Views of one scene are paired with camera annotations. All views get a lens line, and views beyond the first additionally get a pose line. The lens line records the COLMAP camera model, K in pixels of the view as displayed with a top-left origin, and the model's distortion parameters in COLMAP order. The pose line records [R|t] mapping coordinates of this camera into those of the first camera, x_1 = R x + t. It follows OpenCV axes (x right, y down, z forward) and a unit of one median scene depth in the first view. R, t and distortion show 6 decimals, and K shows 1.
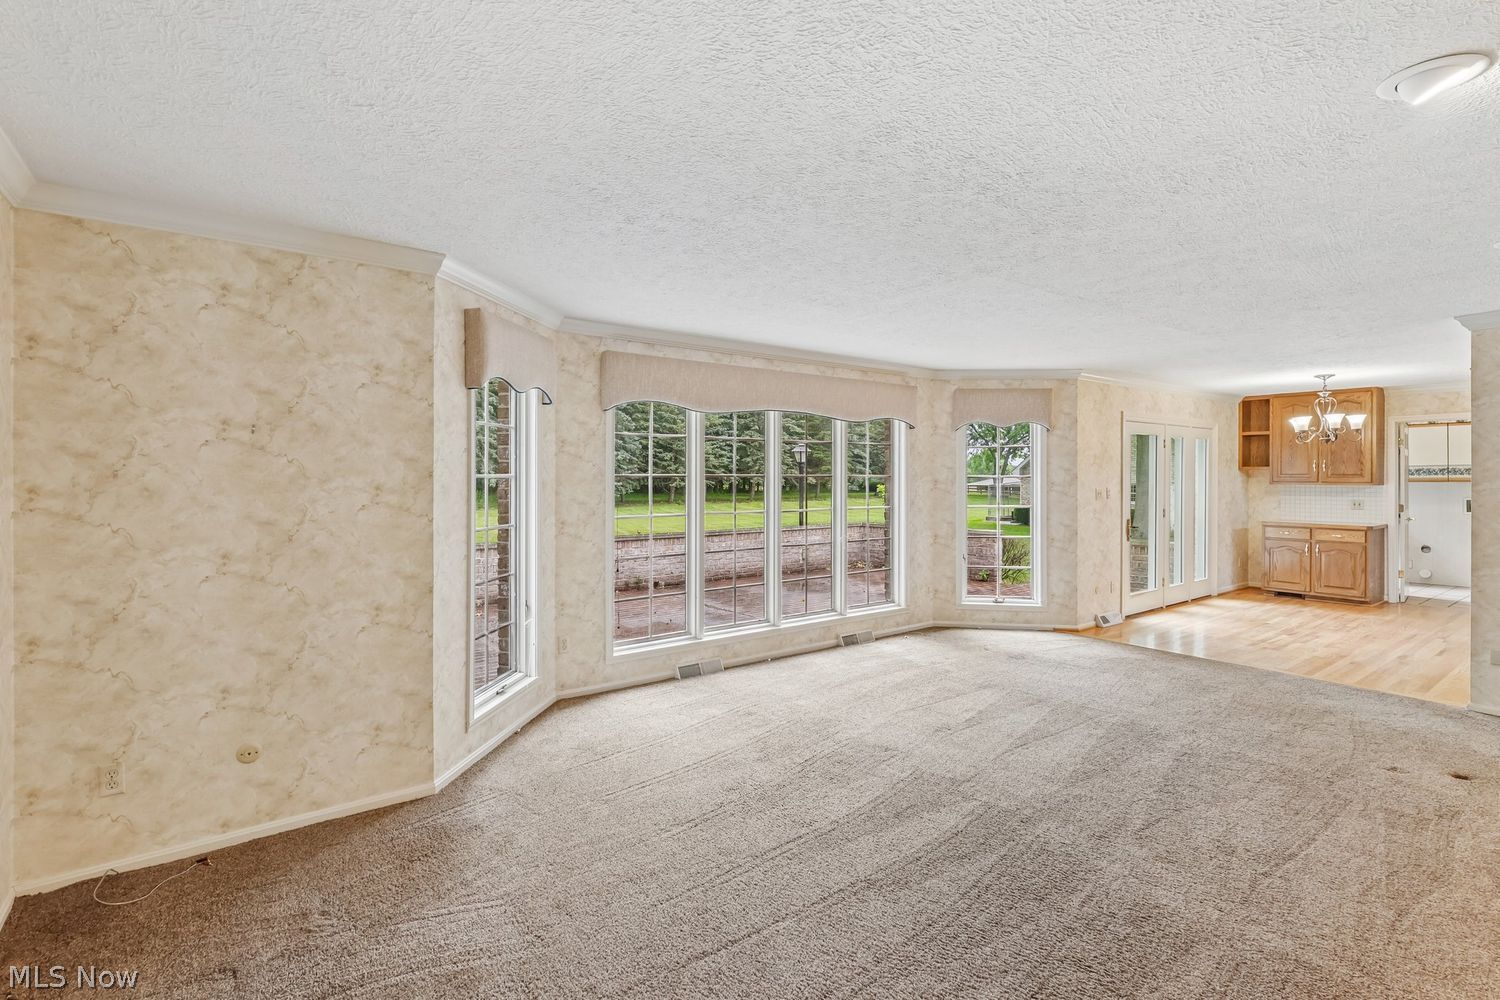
lens RADIAL K [[706.5, 0, 746.1], [0, 706.5, 481.3], [0, 0, 1]] dist [-0.003879, 0.000628]
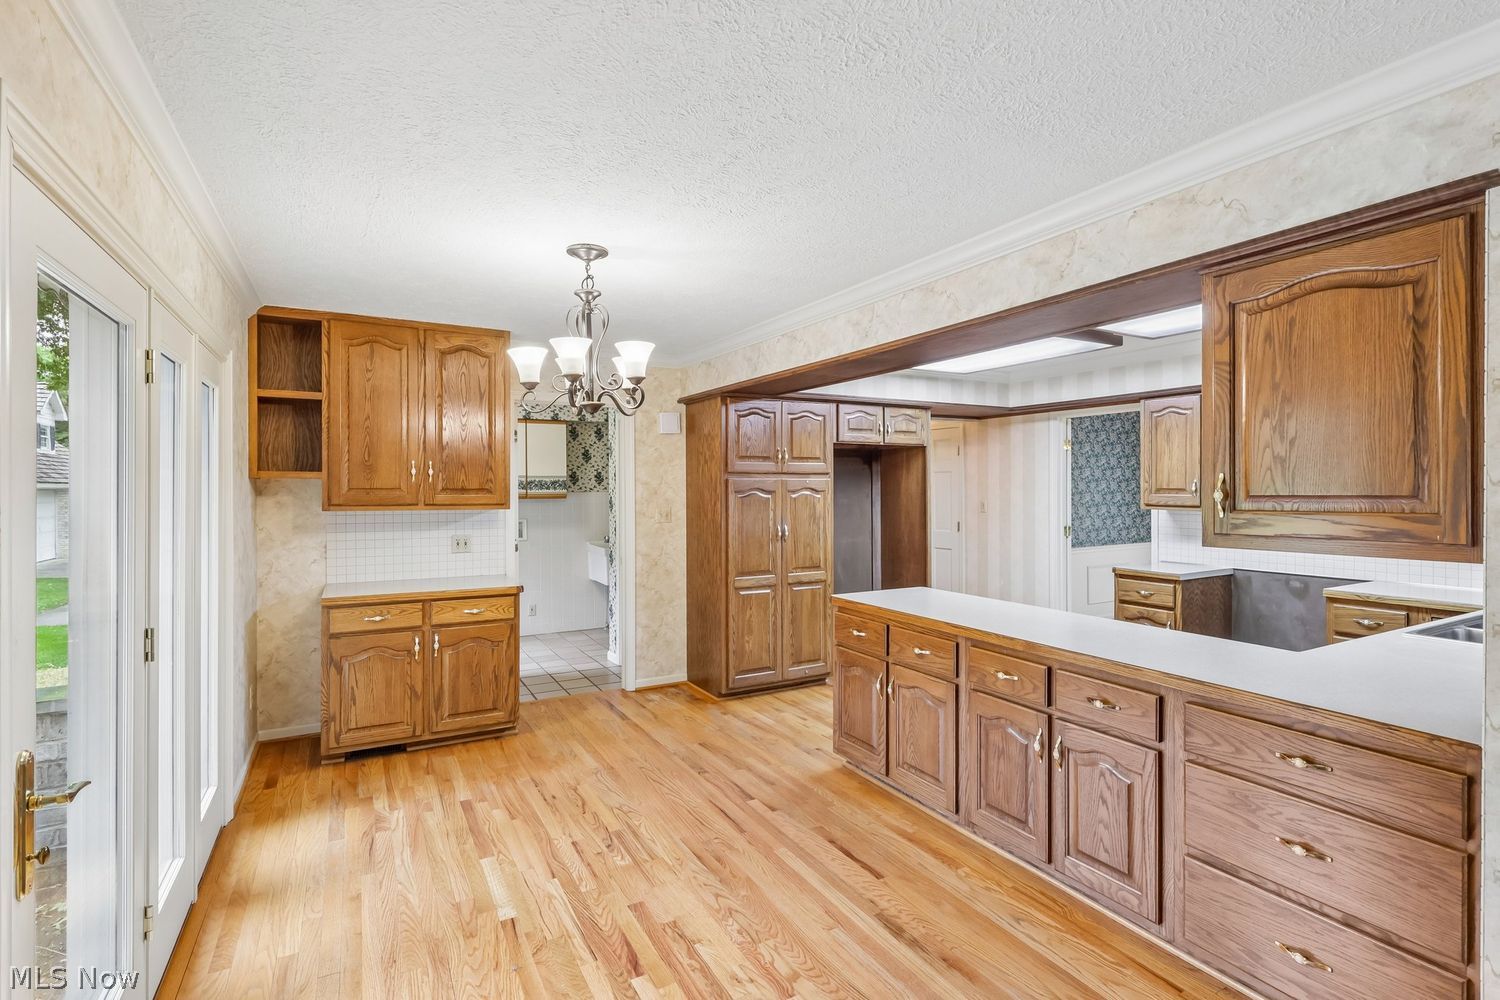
lens RADIAL K [[717.9, 0, 747.7], [0, 717.9, 489.8], [0, 0, 1]] dist [0.001053, 0.000285]
pose [[0.135484, 0.000588, 0.990779, 0.625494], [0.008741, 0.999960, -0.001789, -0.010845], [-0.990741, 0.008903, 0.135474, 1.282727]]
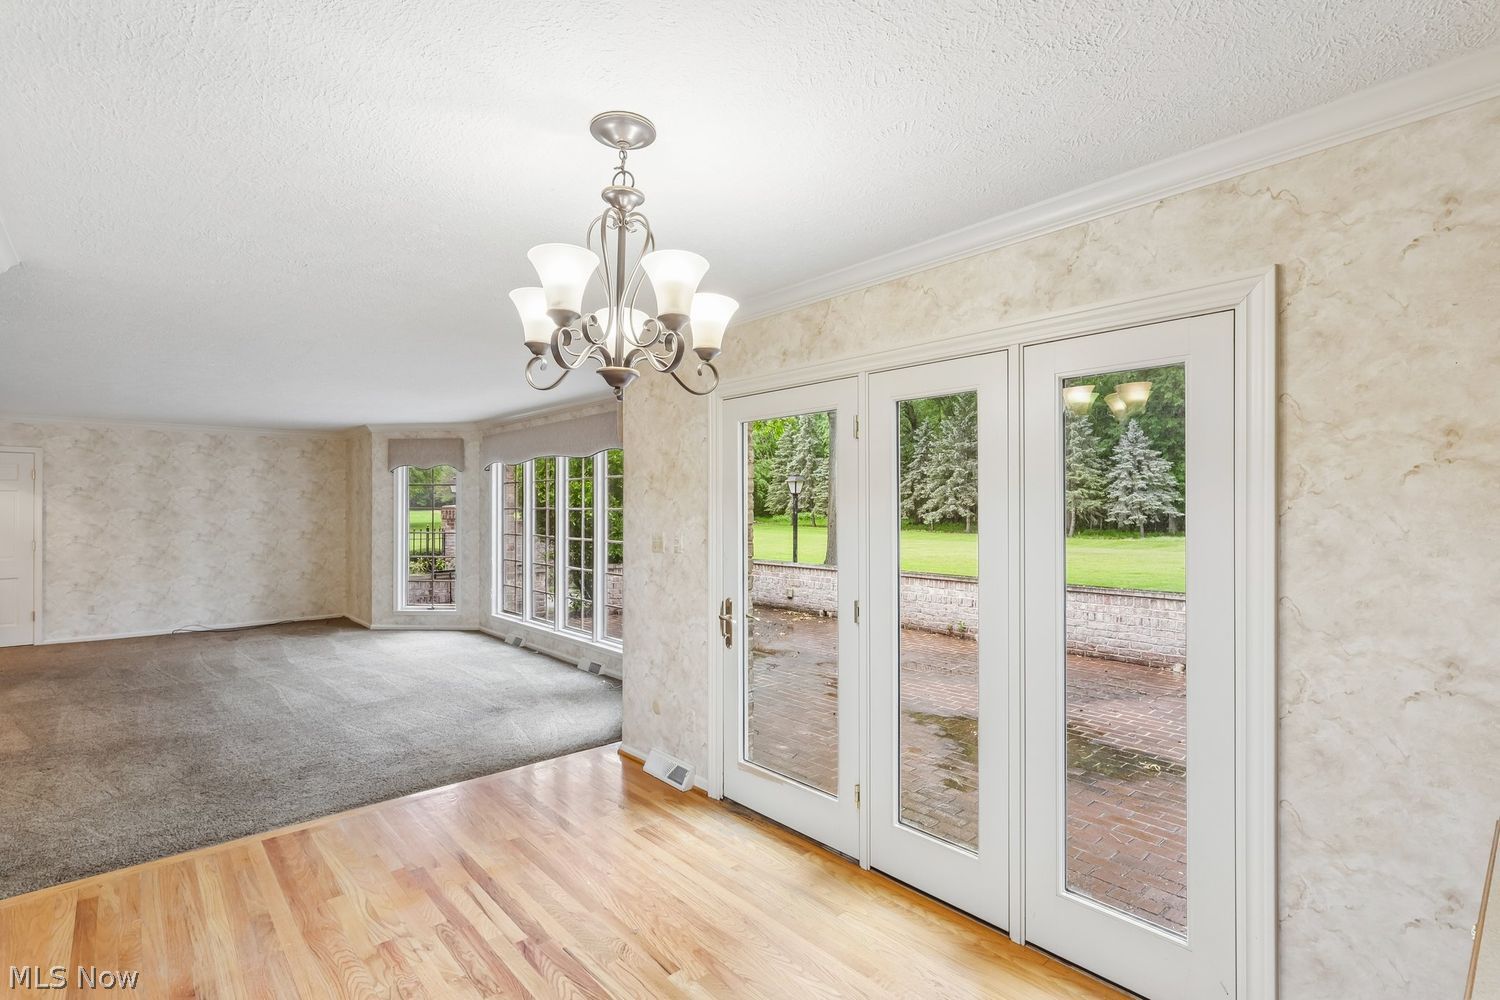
lens RADIAL K [[704.3, 0, 749.3], [0, 704.3, 506.3], [0, 0, 1]] dist [-0.002073, -0.000429]
pose [[0.089048, -0.001371, -0.996026, 1.630670], [-0.008486, 0.999962, -0.002135, -0.015723], [0.995991, 0.008642, 0.089032, 1.542988]]
